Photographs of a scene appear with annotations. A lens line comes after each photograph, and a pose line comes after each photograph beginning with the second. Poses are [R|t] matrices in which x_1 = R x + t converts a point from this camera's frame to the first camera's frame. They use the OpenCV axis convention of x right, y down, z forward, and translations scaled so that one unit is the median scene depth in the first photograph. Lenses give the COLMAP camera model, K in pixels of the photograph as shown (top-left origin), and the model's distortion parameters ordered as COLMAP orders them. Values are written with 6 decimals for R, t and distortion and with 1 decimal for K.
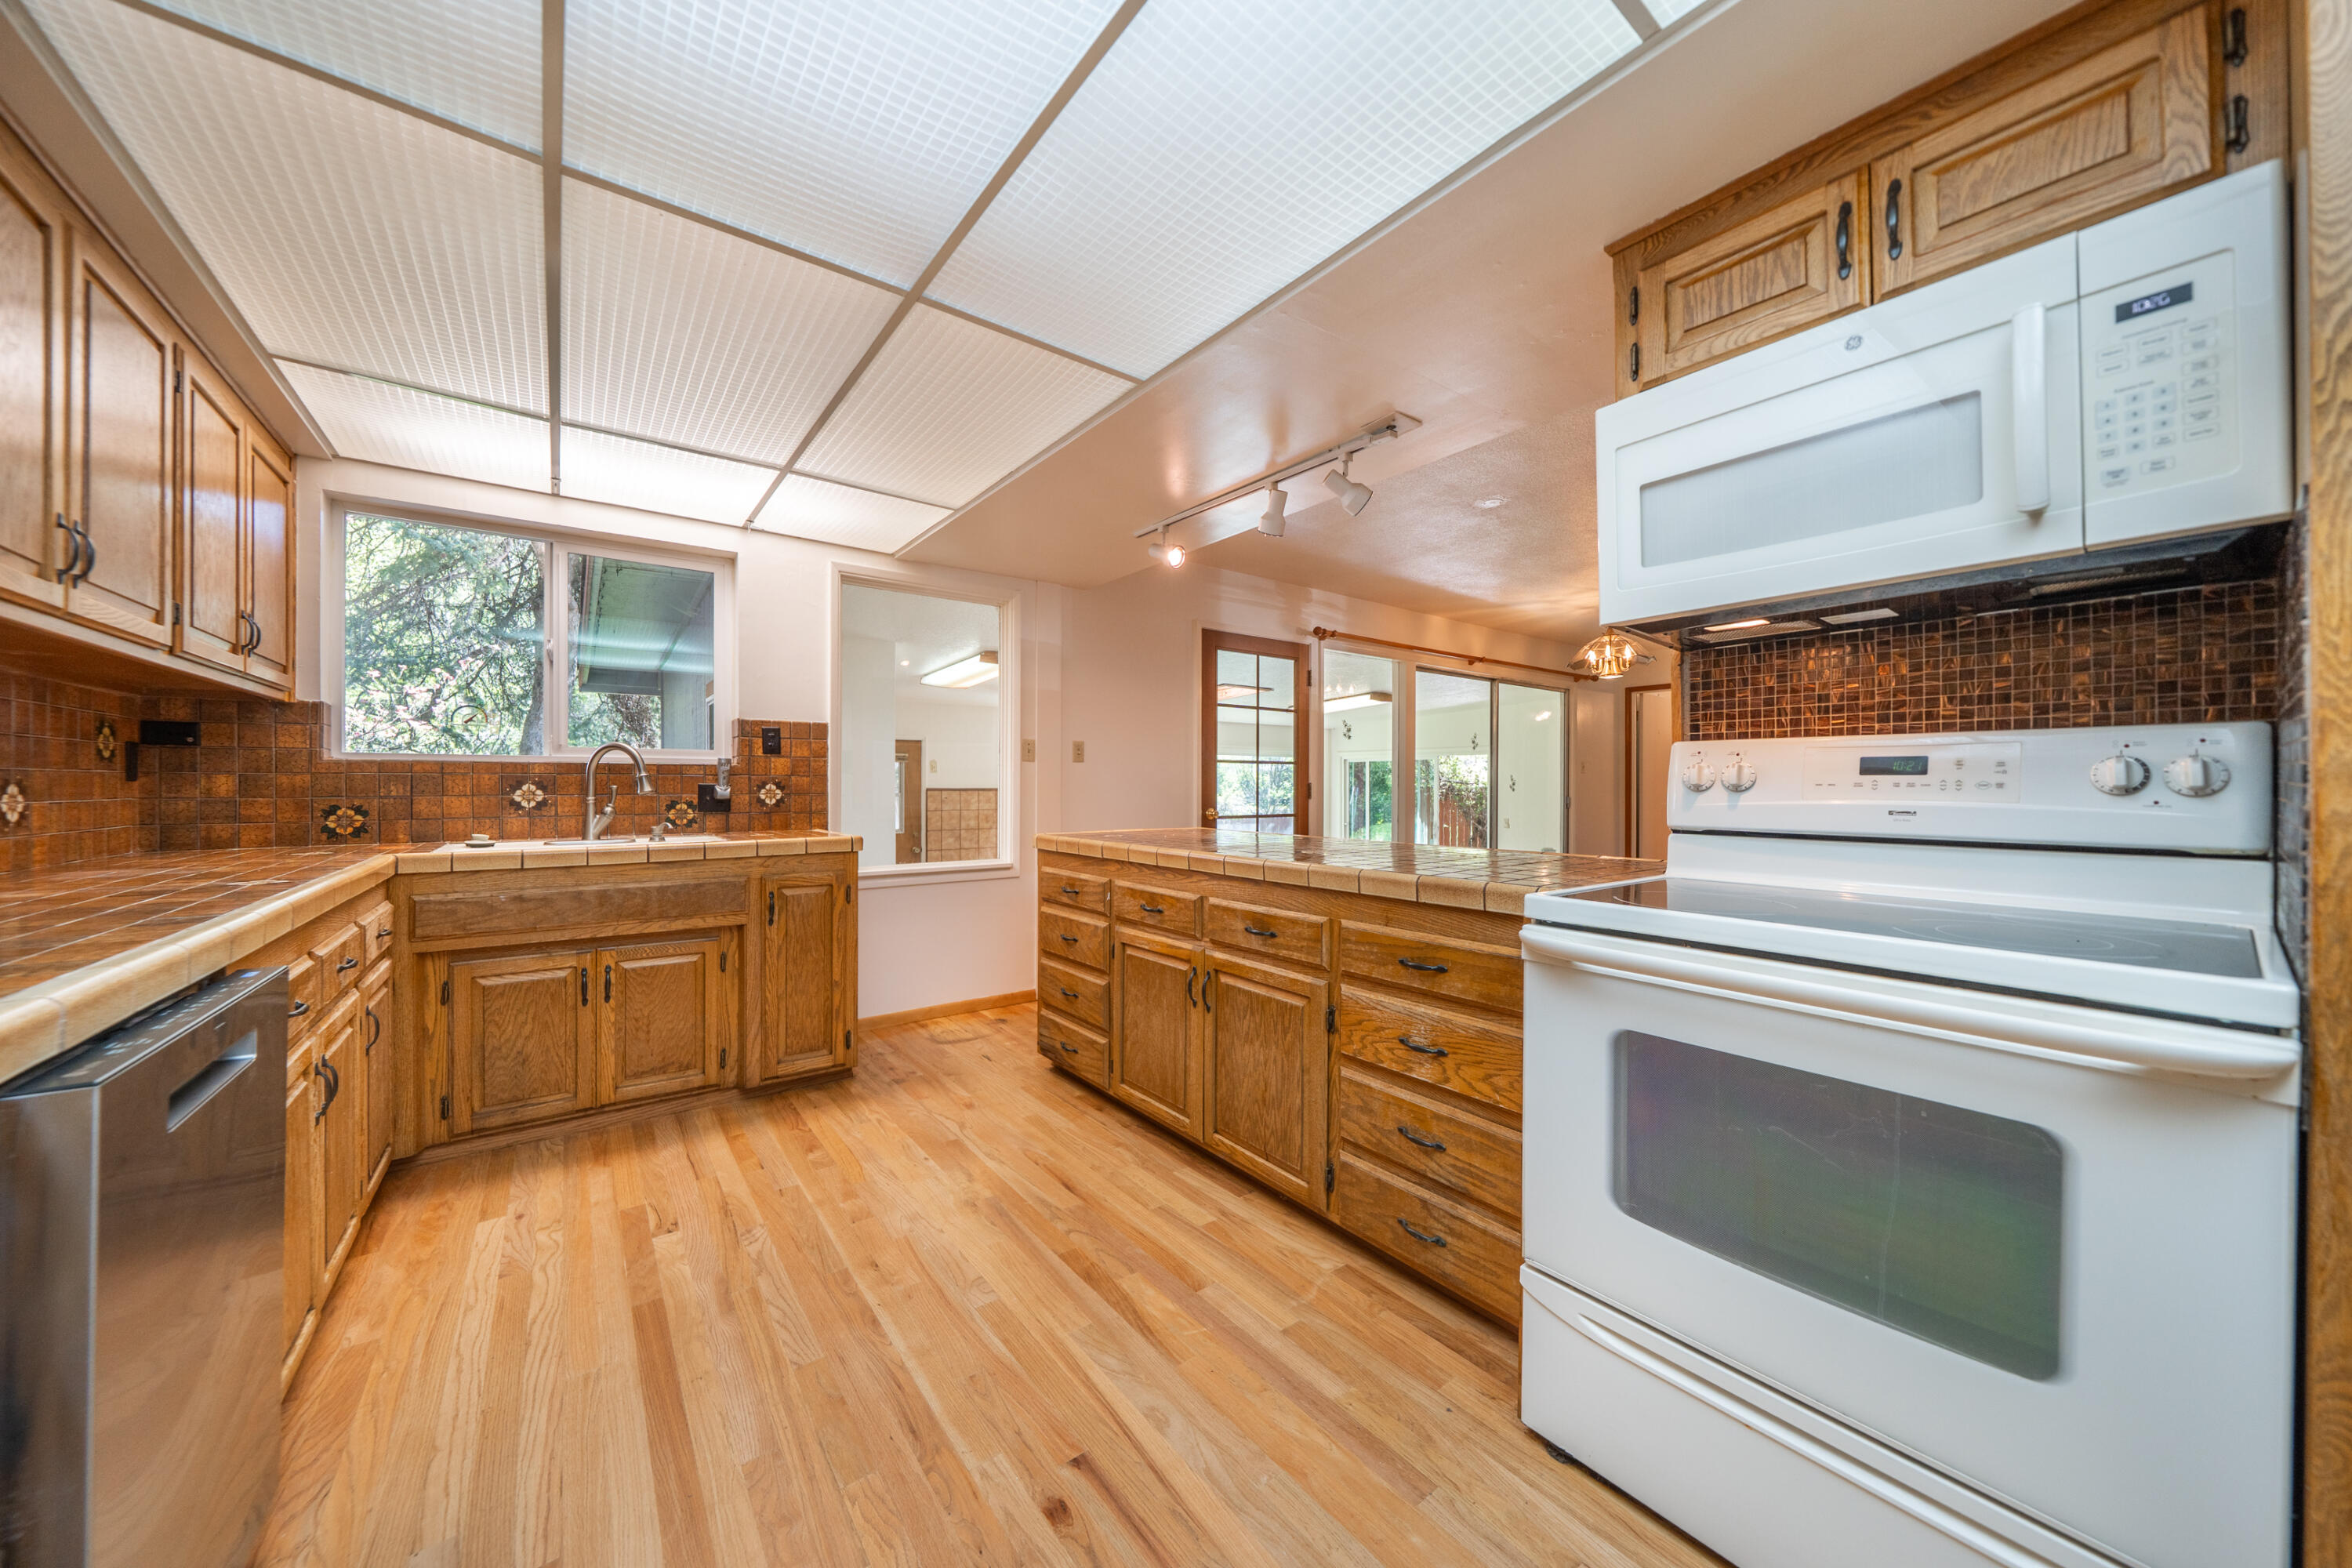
lens RADIAL K [[809.8, 0, 1186.0], [0, 809.8, 785.8], [0, 0, 1]] dist [-0.010616, 0.000085]
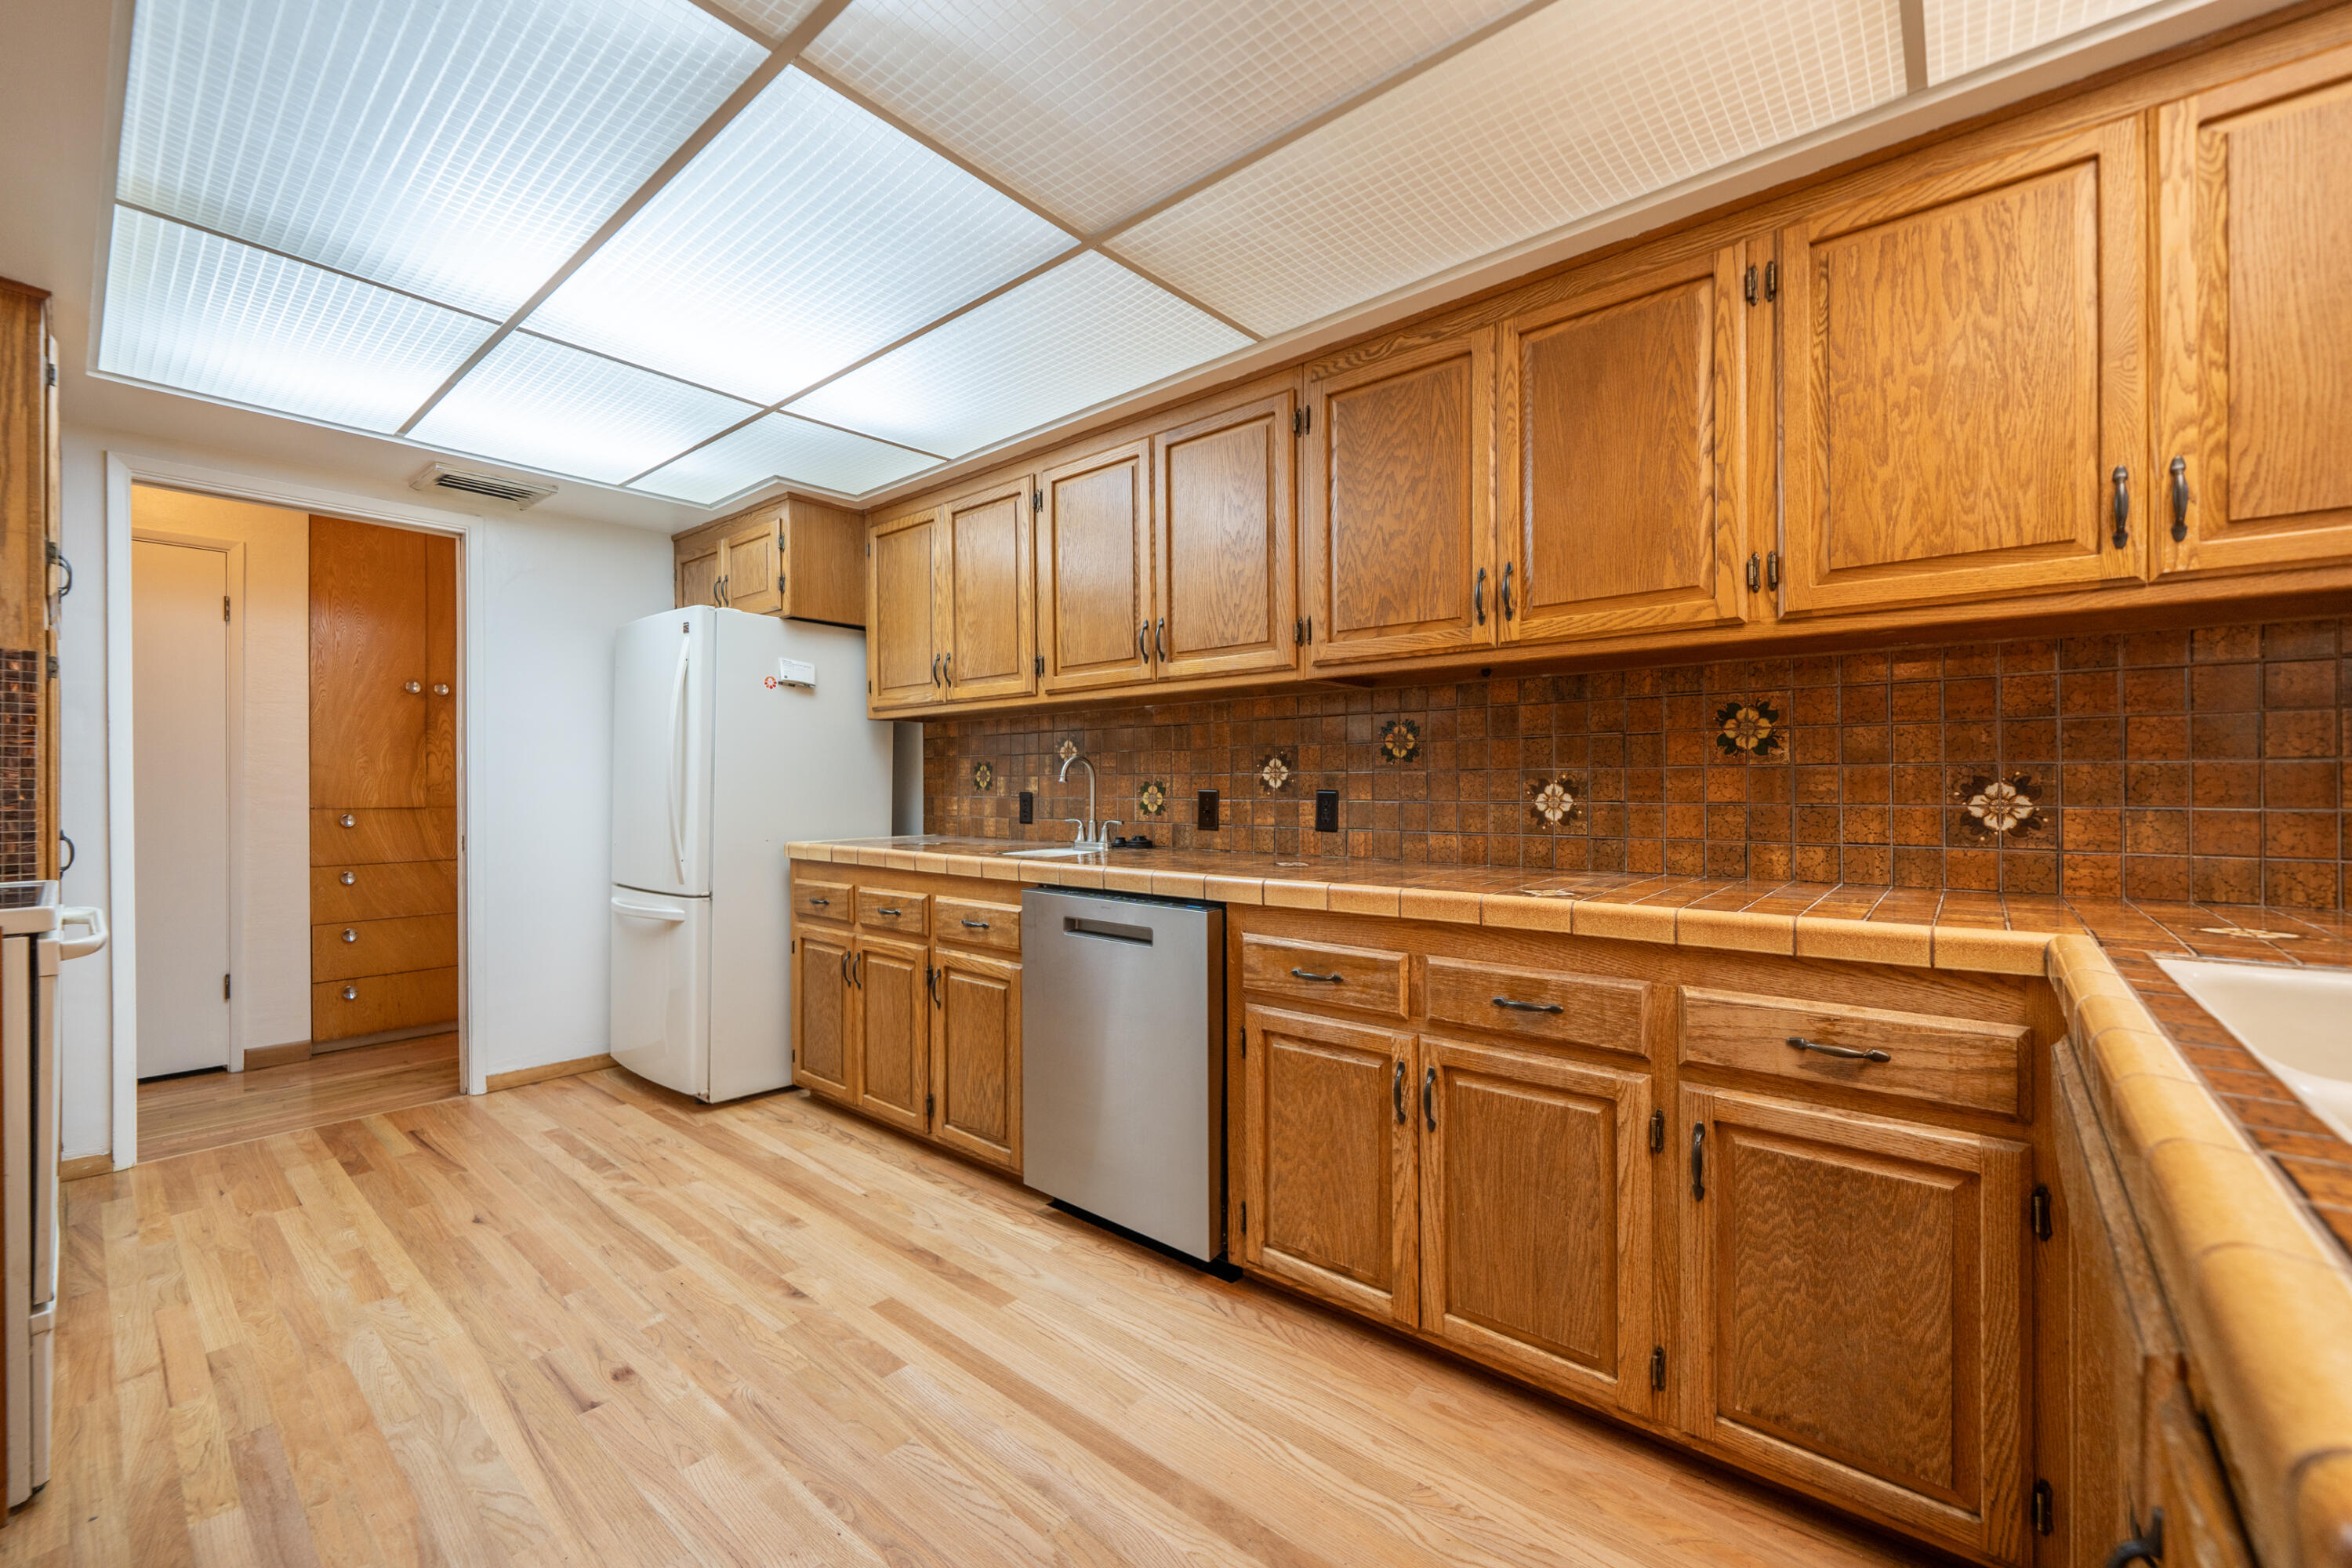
lens RADIAL K [[919.7, 0, 1180.5], [0, 919.7, 785.8], [0, 0, 1]] dist [-0.002437, 0.000122]
pose [[-0.979065, 0.003438, -0.203517, -0.371247], [0.003119, 0.999993, 0.001886, -0.002421], [0.203522, 0.001211, -0.979070, 1.324684]]
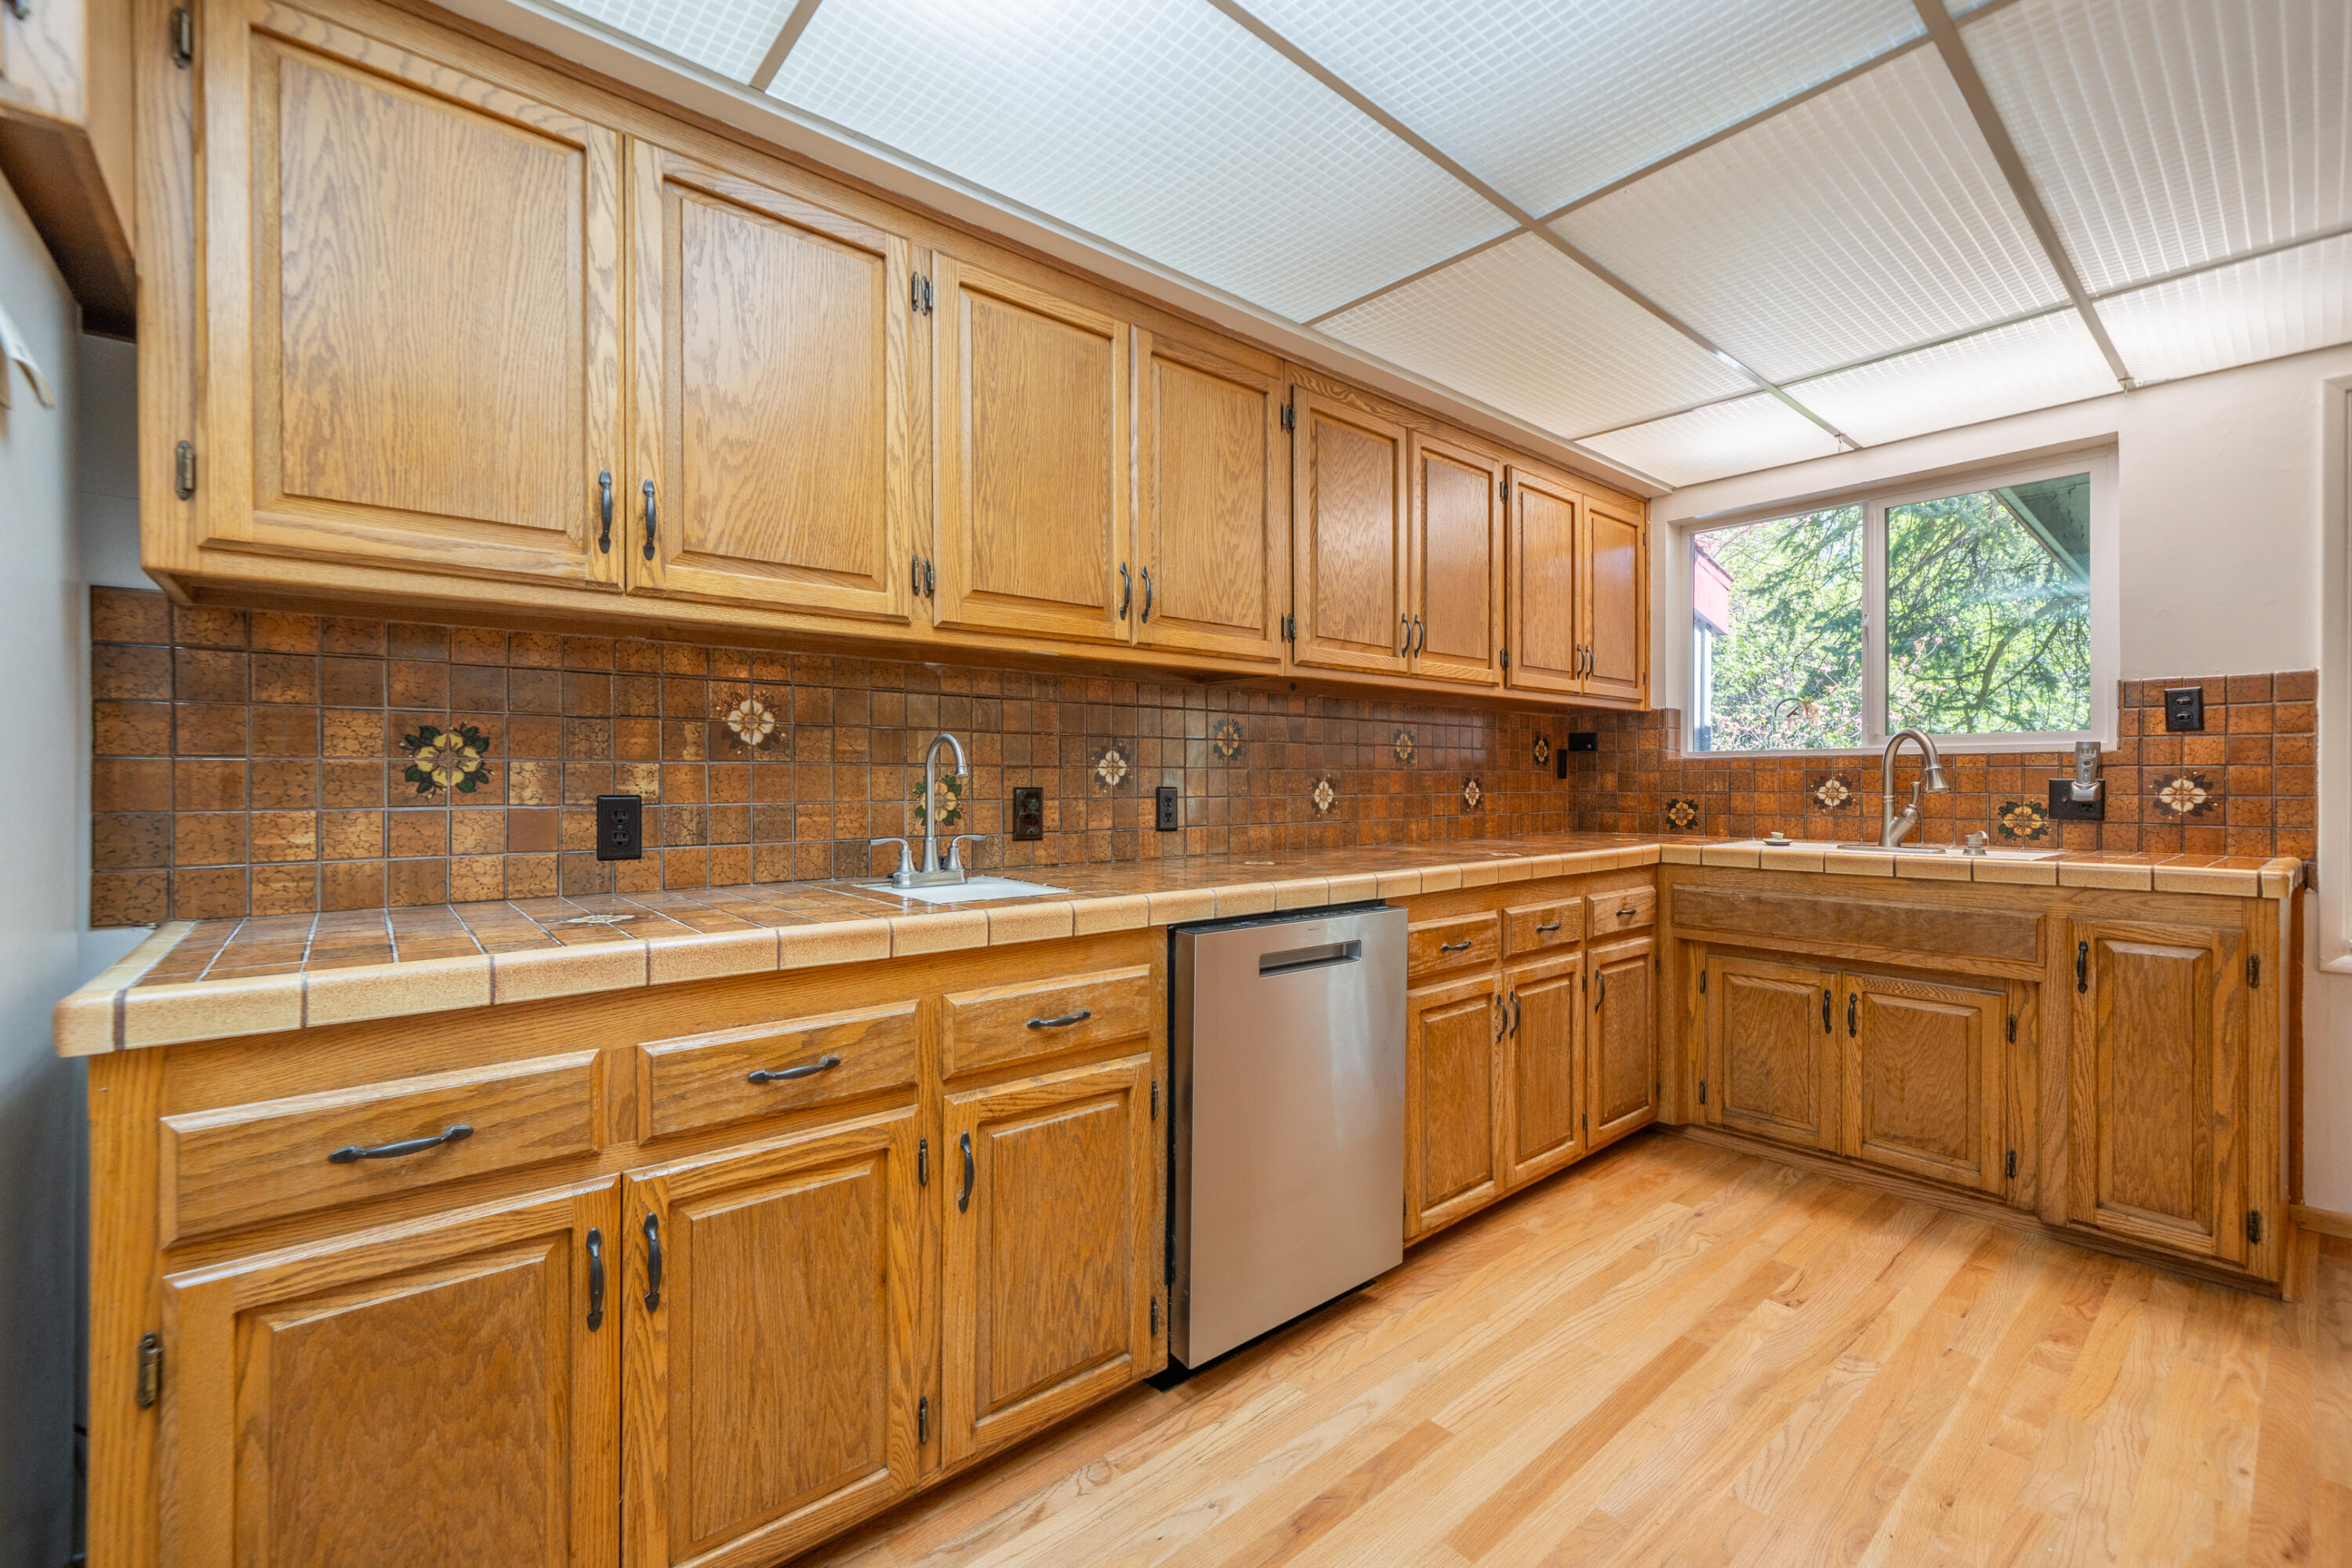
lens RADIAL K [[974.7, 0, 1139.3], [0, 974.7, 778.7], [0, 0, 1]] dist [-0.002811, -0.000041]
pose [[0.010002, -0.003434, -0.999944, 0.320842], [0.000635, 0.999994, -0.003428, -0.000507], [0.999950, -0.000600, 0.010004, 0.251139]]
